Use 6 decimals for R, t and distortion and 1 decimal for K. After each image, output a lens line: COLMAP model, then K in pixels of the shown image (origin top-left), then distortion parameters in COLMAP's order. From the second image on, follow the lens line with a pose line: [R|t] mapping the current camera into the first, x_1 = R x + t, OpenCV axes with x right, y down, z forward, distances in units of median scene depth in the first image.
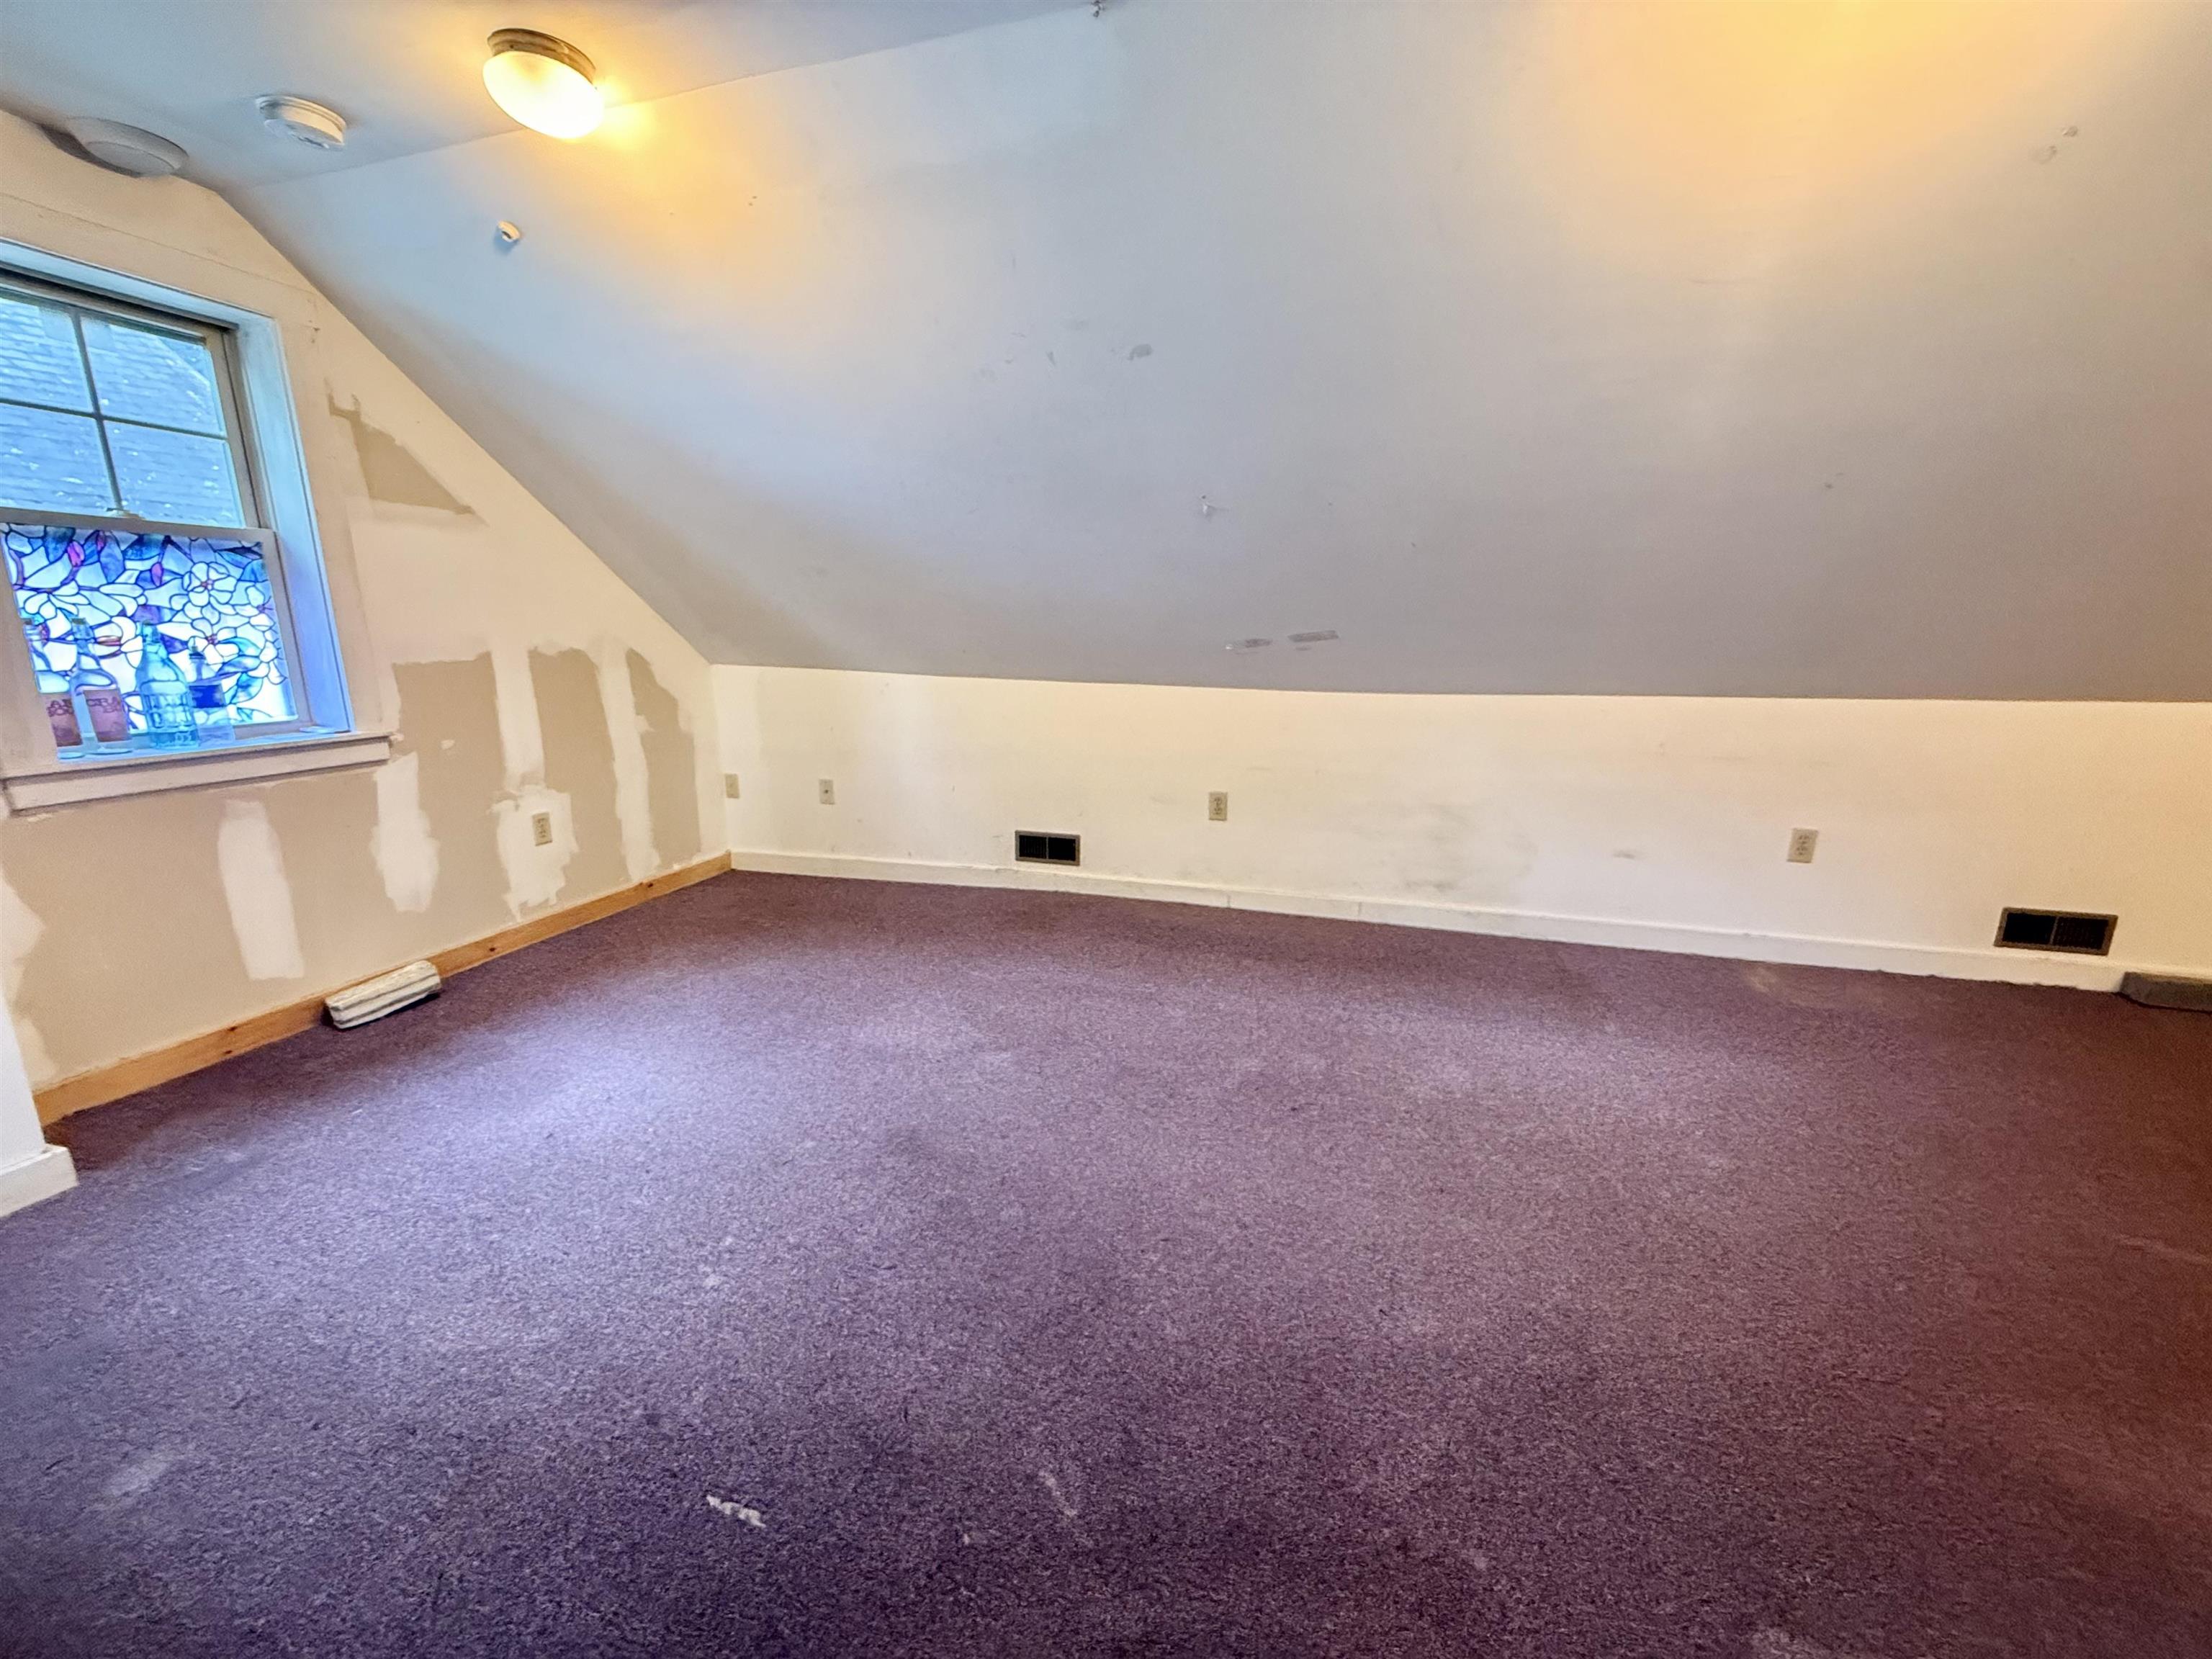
lens RADIAL K [[881.3, 0, 1108.2], [0, 881.3, 826.0], [0, 0, 1]] dist [-0.000851, 0.000090]
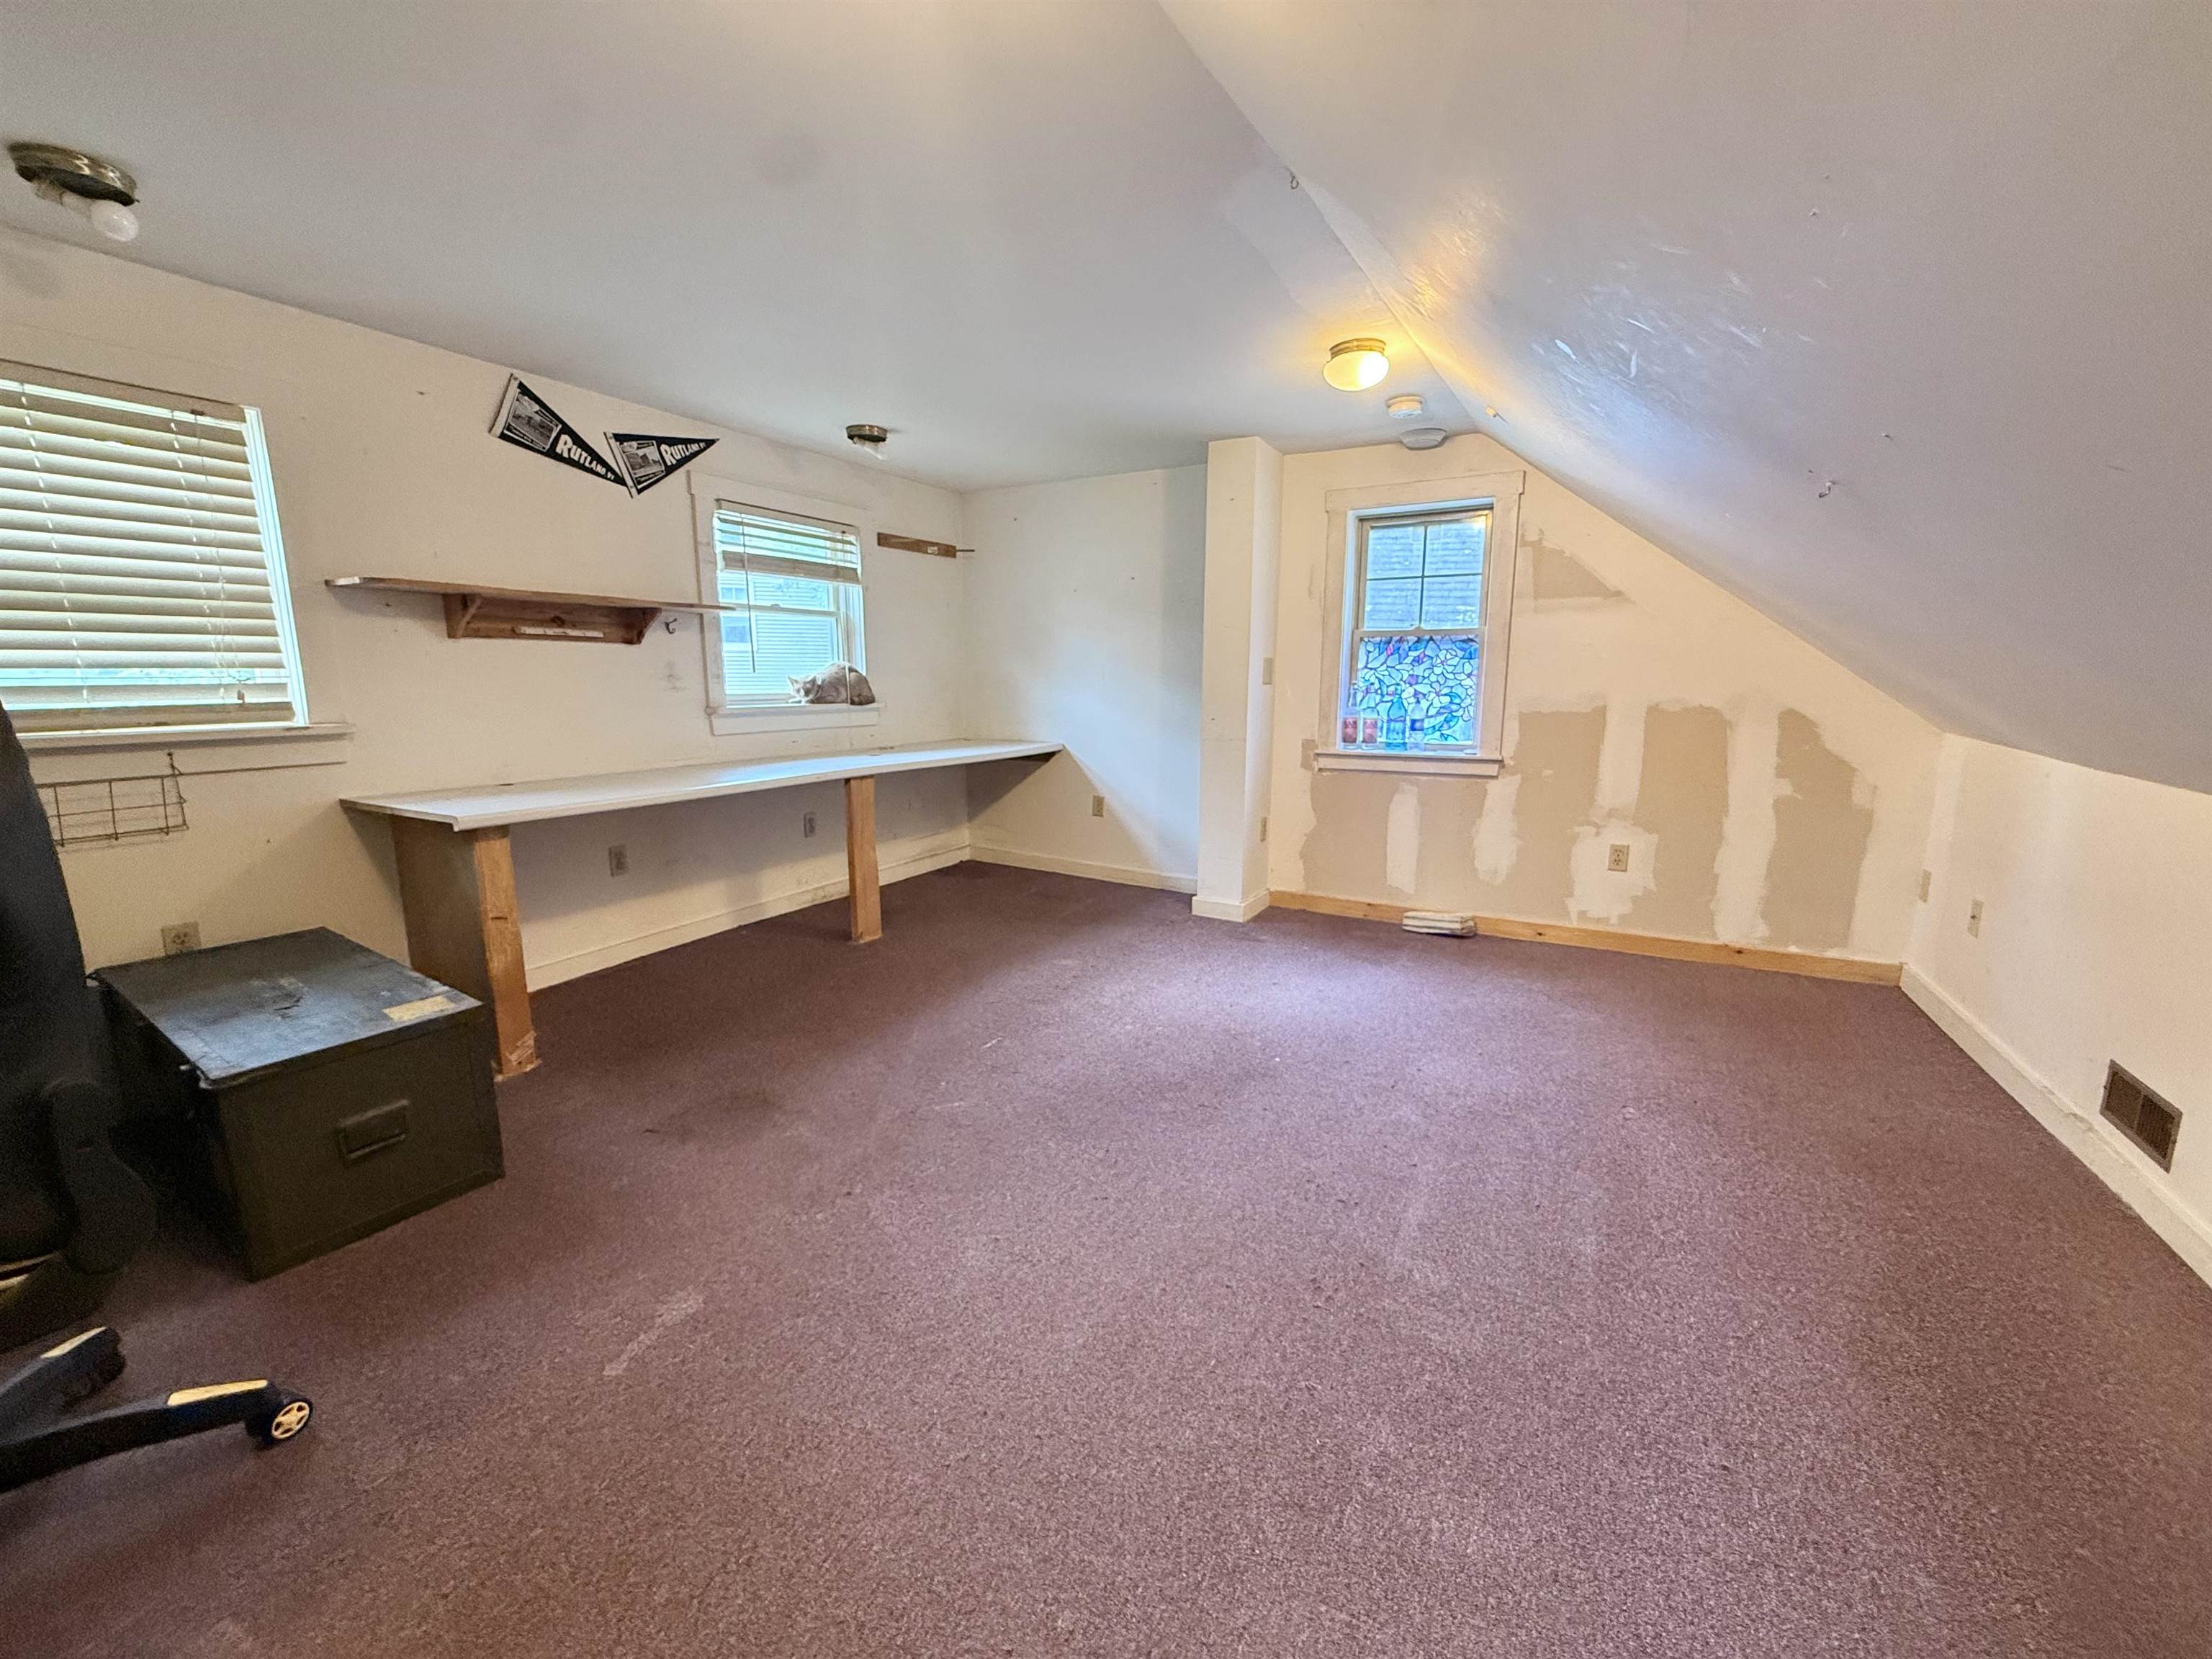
lens RADIAL K [[881.3, 0, 1106.8], [0, 881.3, 836.6], [0, 0, 1]] dist [-0.000851, 0.000090]
pose [[-0.219070, 0.167259, -0.961266, 0.744566], [-0.211806, 0.953552, 0.214187, -0.156092], [0.952442, 0.250524, -0.173468, 0.662675]]
